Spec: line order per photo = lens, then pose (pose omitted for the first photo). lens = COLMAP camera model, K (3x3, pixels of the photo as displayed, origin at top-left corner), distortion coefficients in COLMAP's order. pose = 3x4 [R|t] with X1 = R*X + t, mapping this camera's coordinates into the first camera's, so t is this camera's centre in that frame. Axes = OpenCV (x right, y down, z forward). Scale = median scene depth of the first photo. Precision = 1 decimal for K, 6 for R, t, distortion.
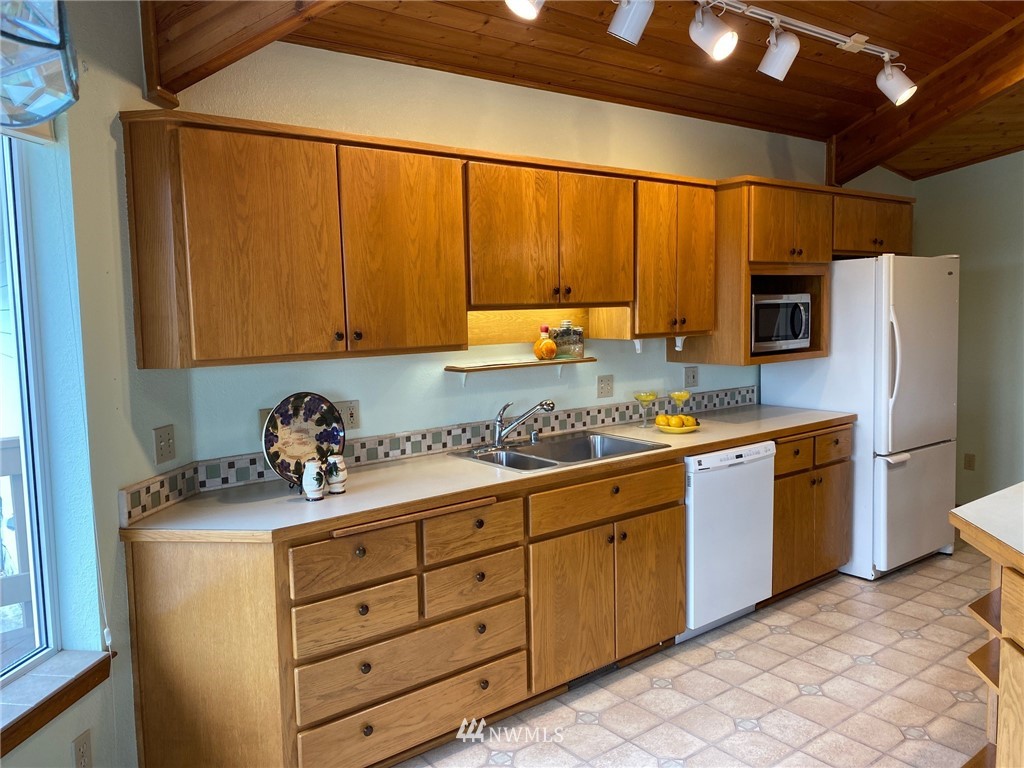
lens RADIAL K [[781.7, 0, 512.8], [0, 781.7, 386.9], [0, 0, 1]] dist [0.022682, -0.020629]
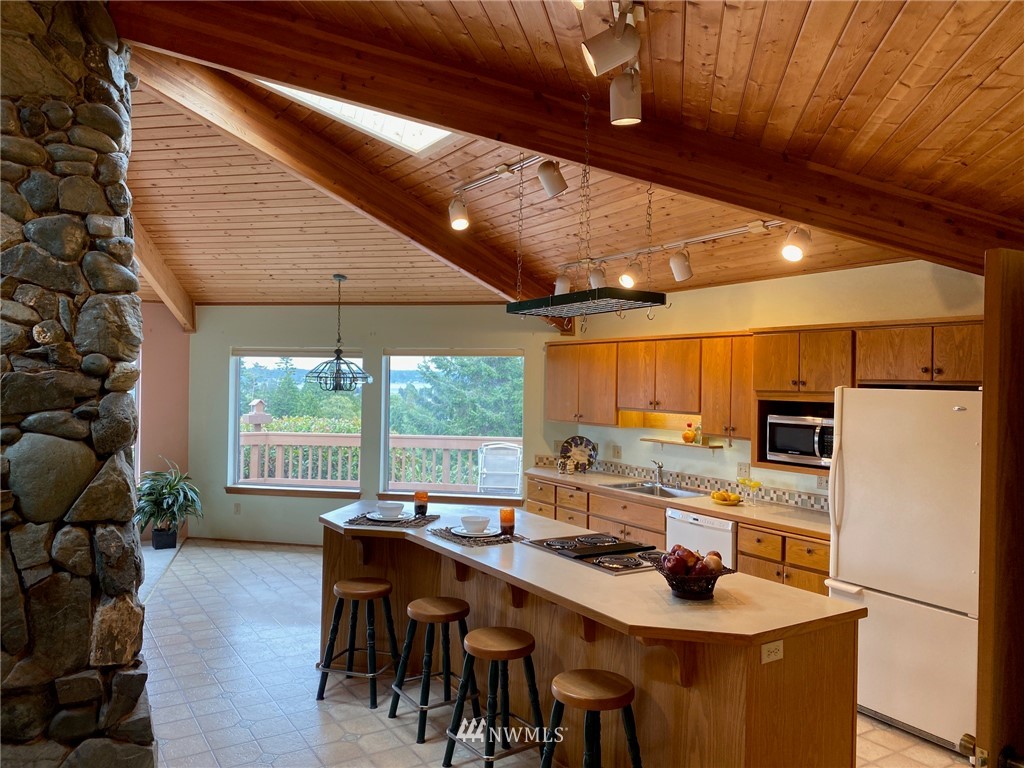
lens RADIAL K [[781.7, 0, 516.2], [0, 781.7, 378.4], [0, 0, 1]] dist [0.022682, -0.020629]
pose [[-0.132137, 0.029990, -0.990778, 1.745012], [-0.098568, 0.994191, 0.043239, -0.206626], [0.986318, 0.103372, -0.128413, 0.807307]]
